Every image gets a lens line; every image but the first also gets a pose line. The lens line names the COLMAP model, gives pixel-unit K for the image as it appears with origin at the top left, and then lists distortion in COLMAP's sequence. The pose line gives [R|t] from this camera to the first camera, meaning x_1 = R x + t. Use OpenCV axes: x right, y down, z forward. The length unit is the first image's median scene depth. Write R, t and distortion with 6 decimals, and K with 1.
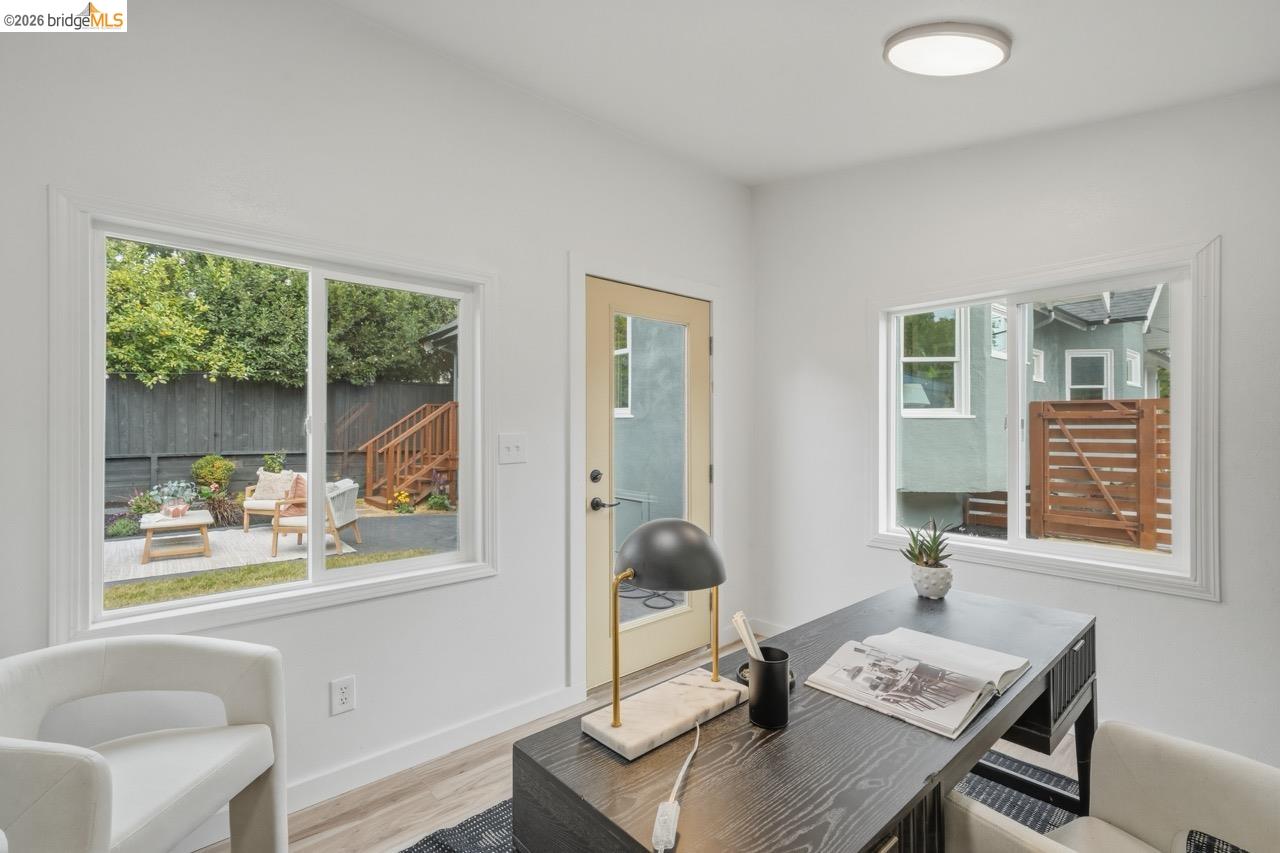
lens RADIAL K [[572.6, 0, 640.0], [0, 572.6, 426.5], [0, 0, 1]] dist [-0.001676, -0.000087]
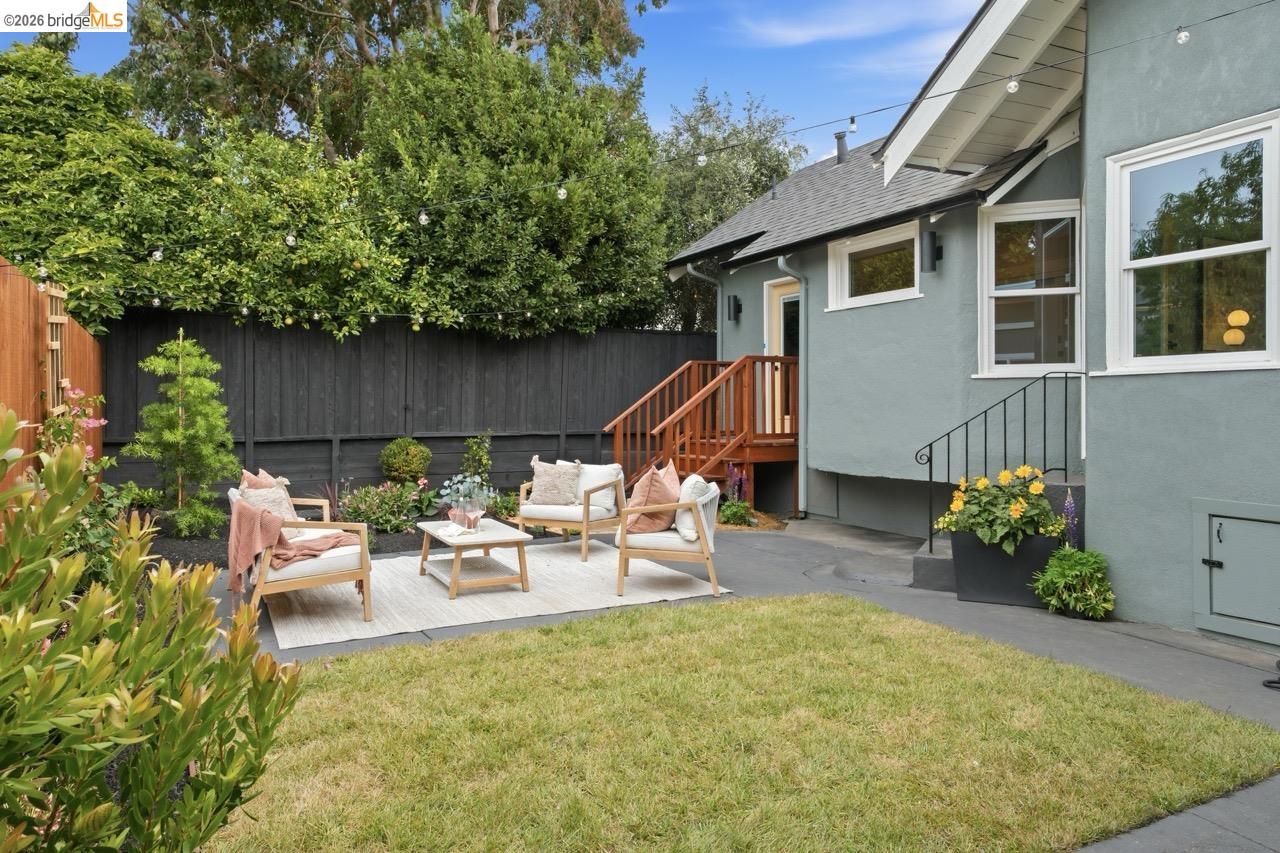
lens RADIAL K [[853.2, 0, 639.7], [0, 853.2, 400.5], [0, 0, 1]] dist [0.059932, 0.002922]
pose [[0.974632, -0.004362, -0.223772, -0.240398], [0.004678, 0.999989, 0.000885, 0.005238], [0.223766, -0.001909, 0.974641, 0.040246]]
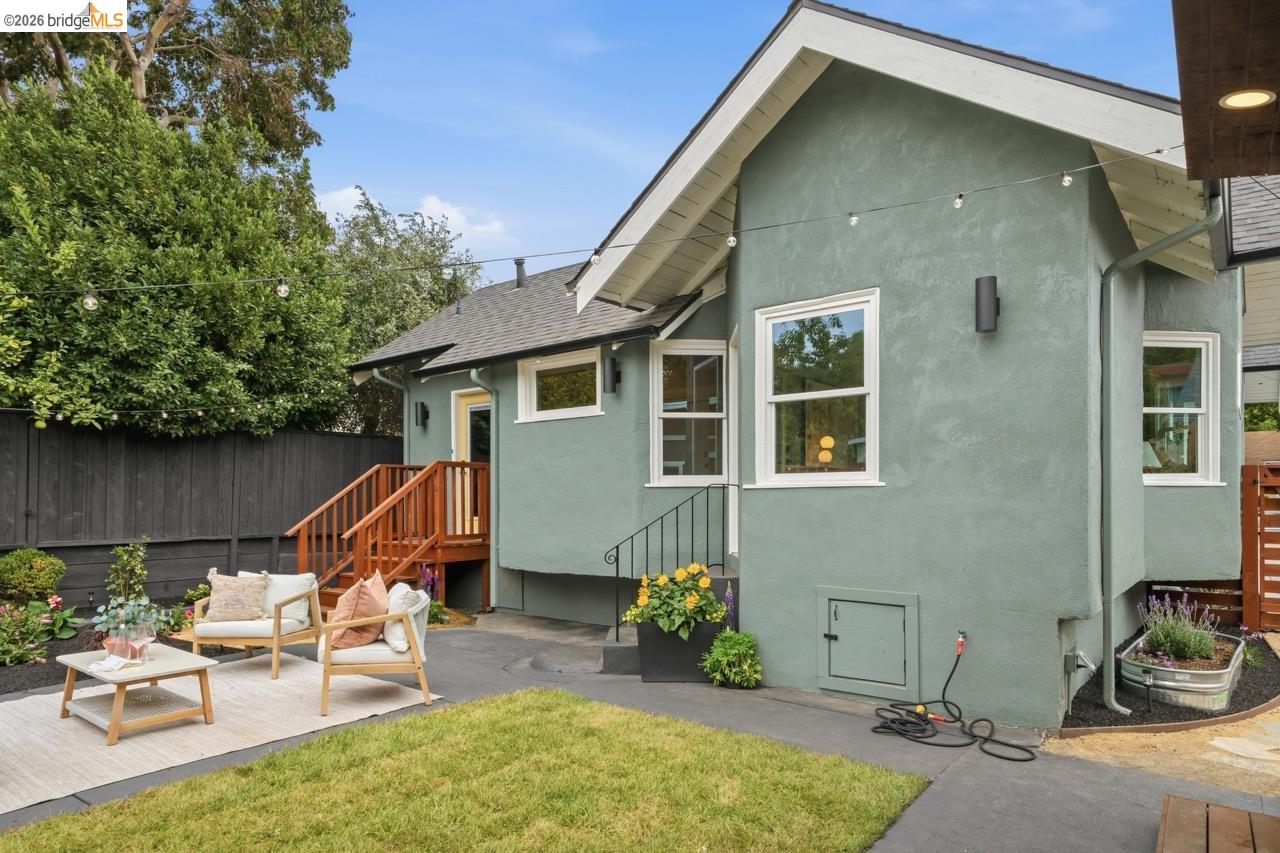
lens RADIAL K [[763.2, 0, 634.0], [0, 763.2, 503.8], [0, 0, 1]] dist [0.041252, 0.003256]
pose [[0.984165, -0.008024, 0.177071, -0.272811], [0.005738, 0.999894, 0.013417, -0.004917], [-0.177160, -0.012189, 0.984107, 0.075181]]
